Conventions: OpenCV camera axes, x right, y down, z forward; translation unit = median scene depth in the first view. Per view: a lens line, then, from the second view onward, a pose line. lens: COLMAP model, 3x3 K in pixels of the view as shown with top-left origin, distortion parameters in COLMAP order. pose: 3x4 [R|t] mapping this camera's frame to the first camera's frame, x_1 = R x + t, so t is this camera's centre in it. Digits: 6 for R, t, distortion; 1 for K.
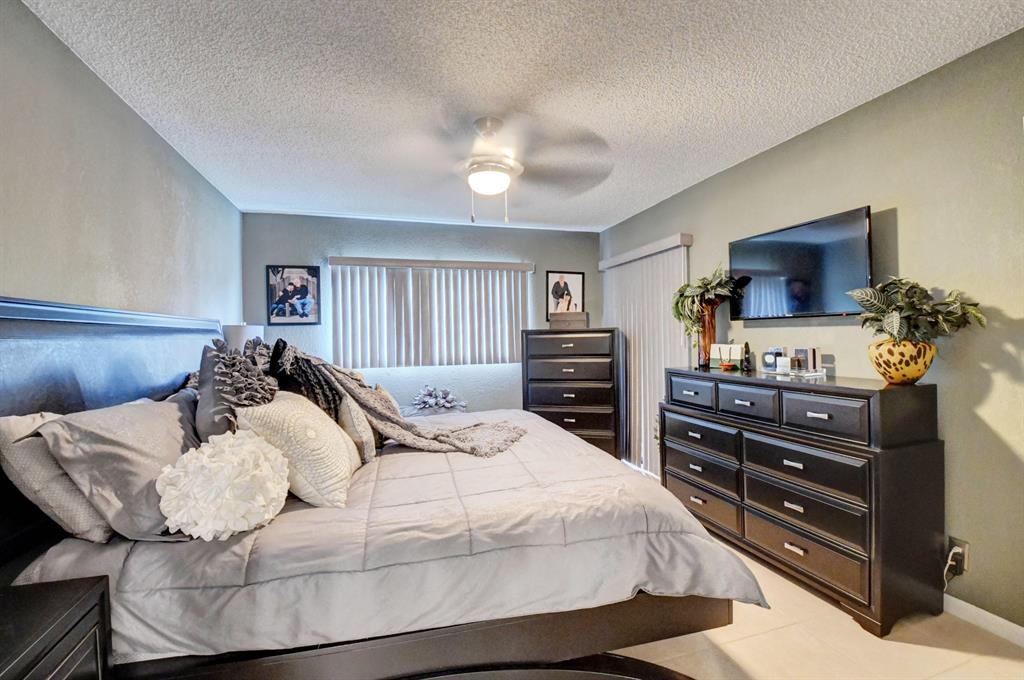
lens RADIAL K [[449.9, 0, 513.9], [0, 449.9, 340.0], [0, 0, 1]] dist [0.004867, -0.017363]
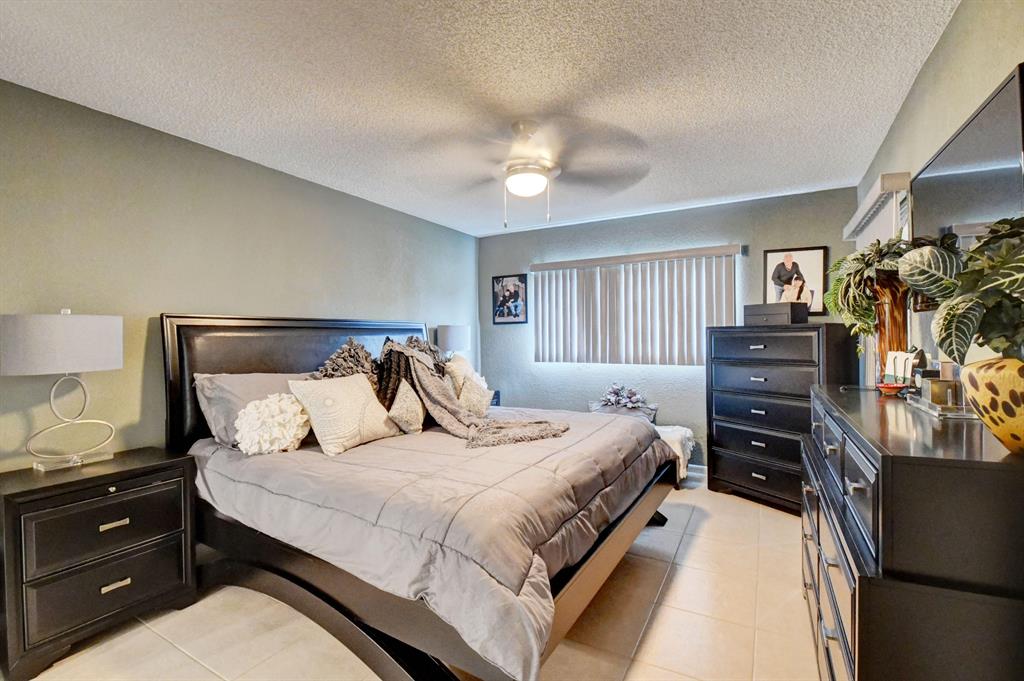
lens RADIAL K [[449.9, 0, 512.2], [0, 449.9, 340.7], [0, 0, 1]] dist [0.004867, -0.017363]
pose [[0.694004, 0.016858, -0.719774, 0.389621], [-0.006096, 0.999828, 0.017540, -0.009302], [0.719945, -0.007785, 0.693987, 0.159309]]
